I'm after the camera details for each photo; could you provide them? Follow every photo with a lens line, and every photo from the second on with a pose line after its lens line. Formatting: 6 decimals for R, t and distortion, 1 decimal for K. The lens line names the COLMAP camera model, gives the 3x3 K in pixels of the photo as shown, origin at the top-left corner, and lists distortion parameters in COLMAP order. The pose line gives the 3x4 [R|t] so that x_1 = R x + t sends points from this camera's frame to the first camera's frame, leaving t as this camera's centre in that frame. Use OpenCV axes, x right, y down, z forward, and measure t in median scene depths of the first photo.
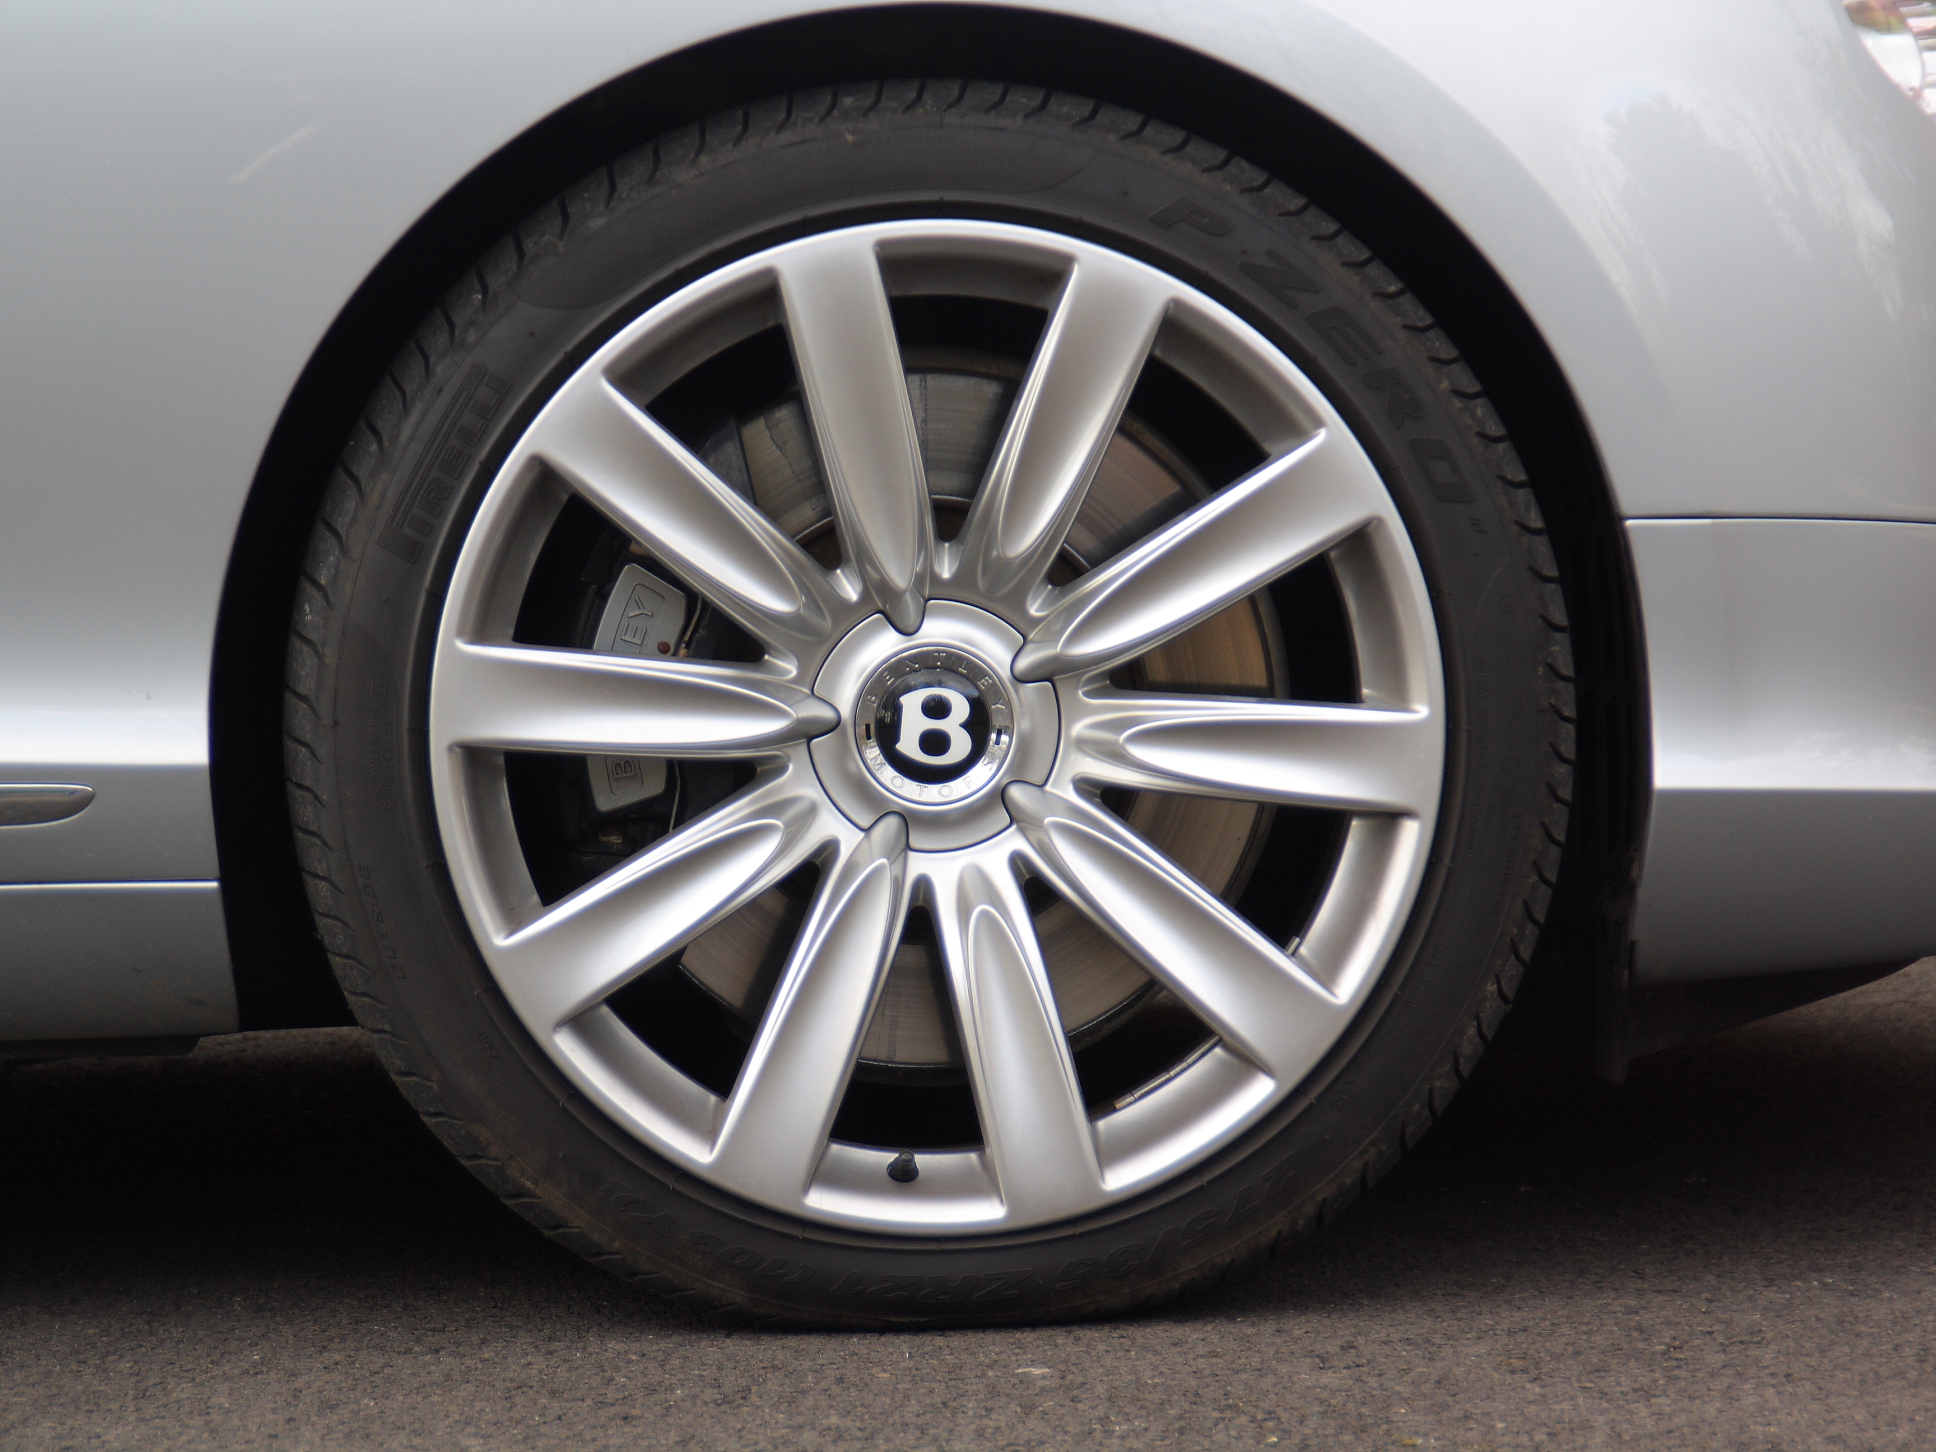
lens RADIAL K [[8713.1, 0, 968.0], [0, 8713.1, 726.0], [0, 0, 1]] dist [0.137464, 1.675906]
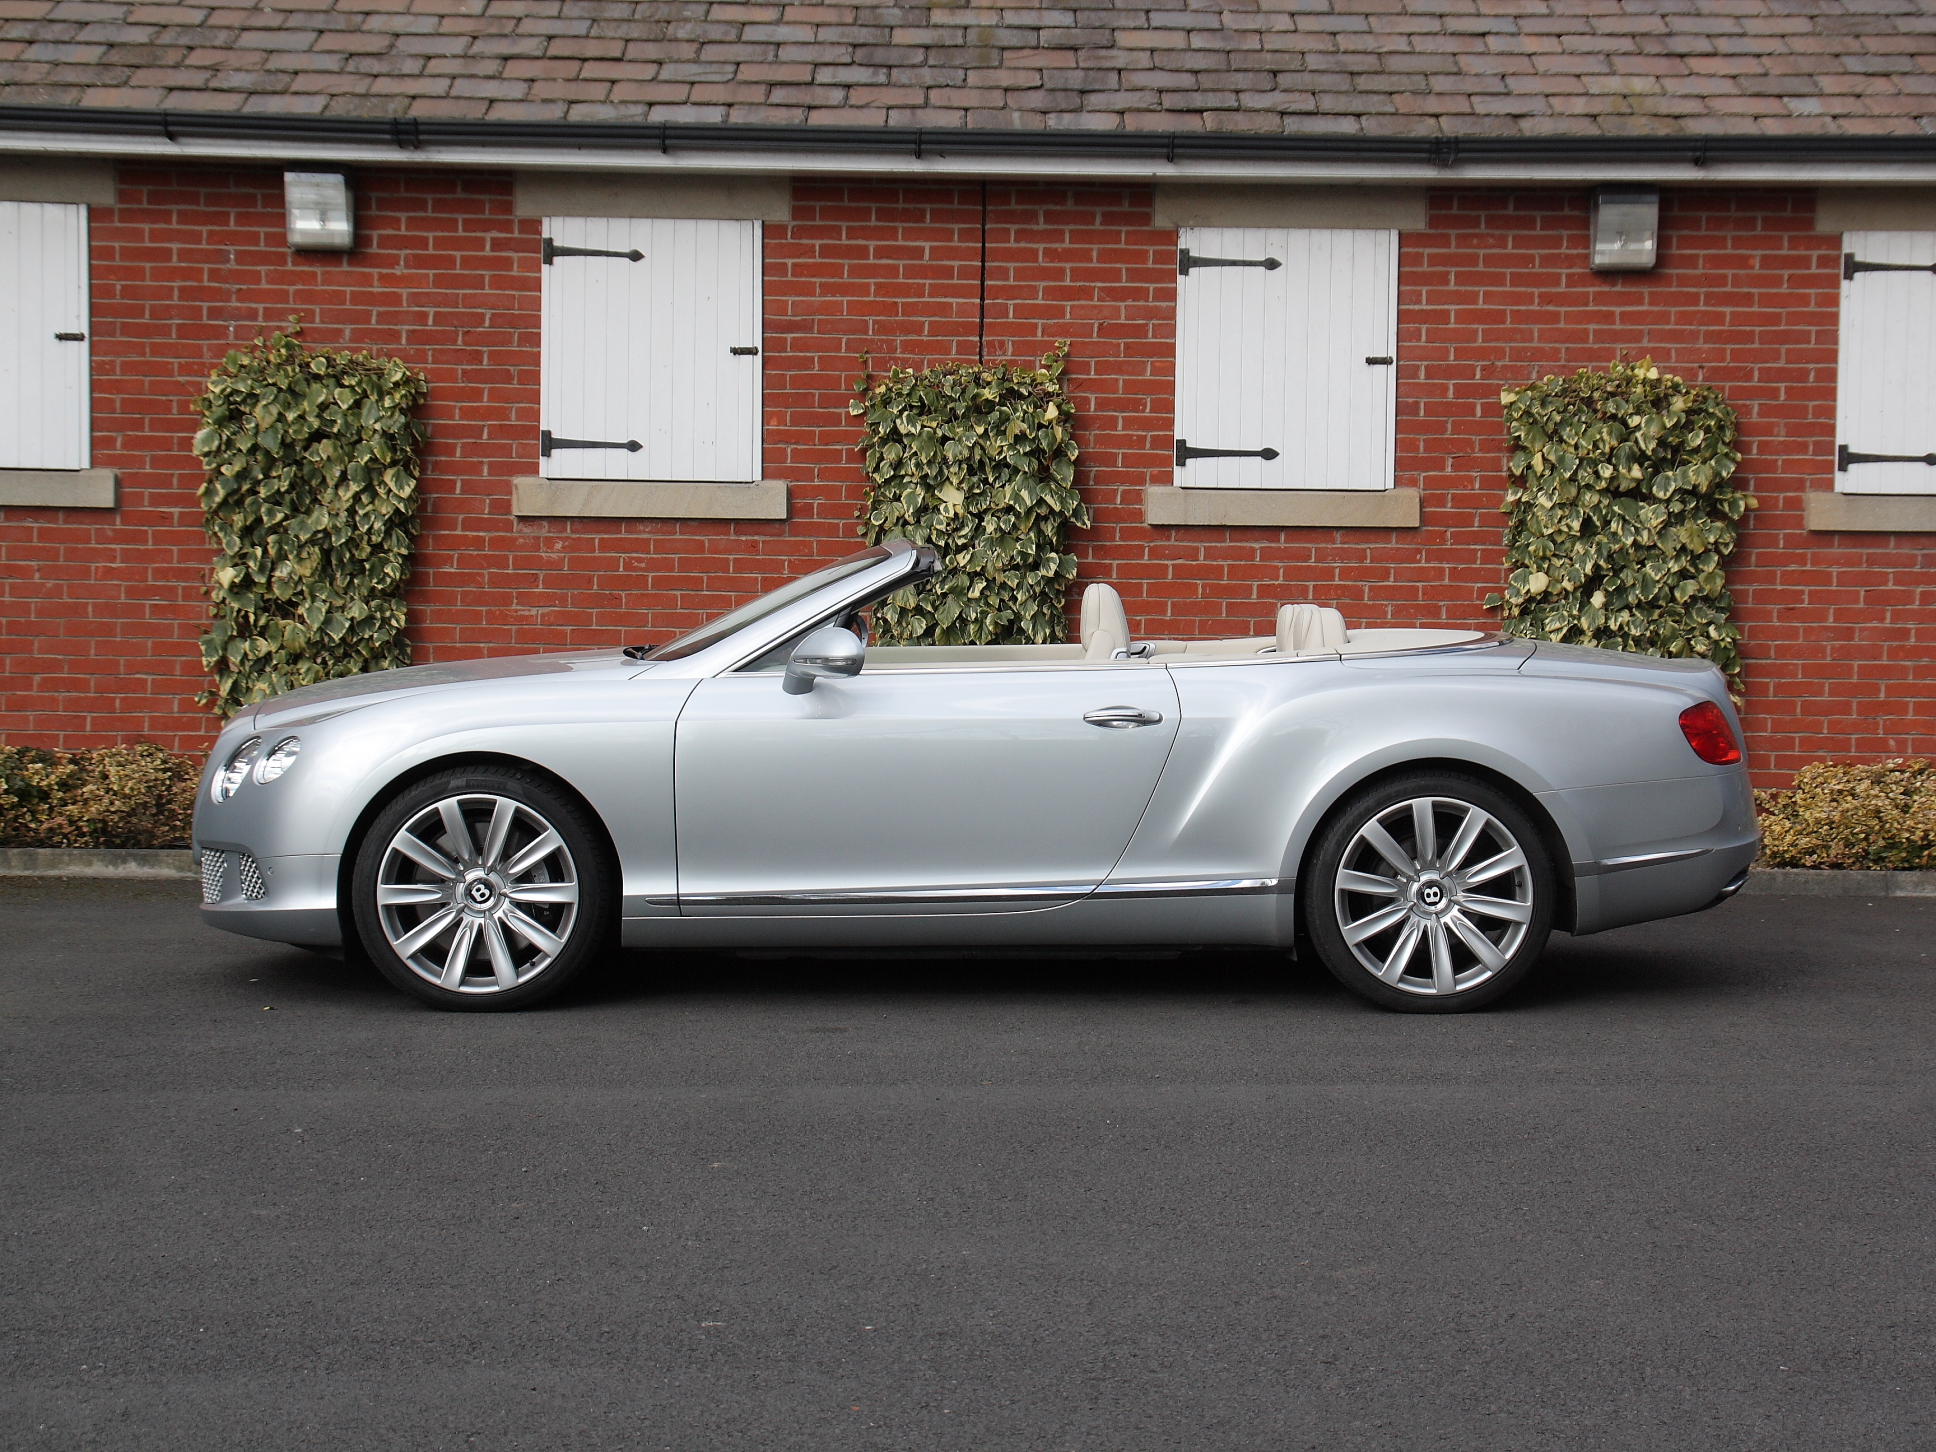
lens RADIAL K [[3743.6, 0, 1030.2], [0, 3743.6, 726.1], [0, 0, 1]] dist [0.190268, 0.505639]
pose [[0.805837, 0.002212, 0.592133, -0.679047], [0.014247, 0.999631, -0.023124, -0.015770], [-0.591966, 0.027071, 0.805508, -0.280193]]
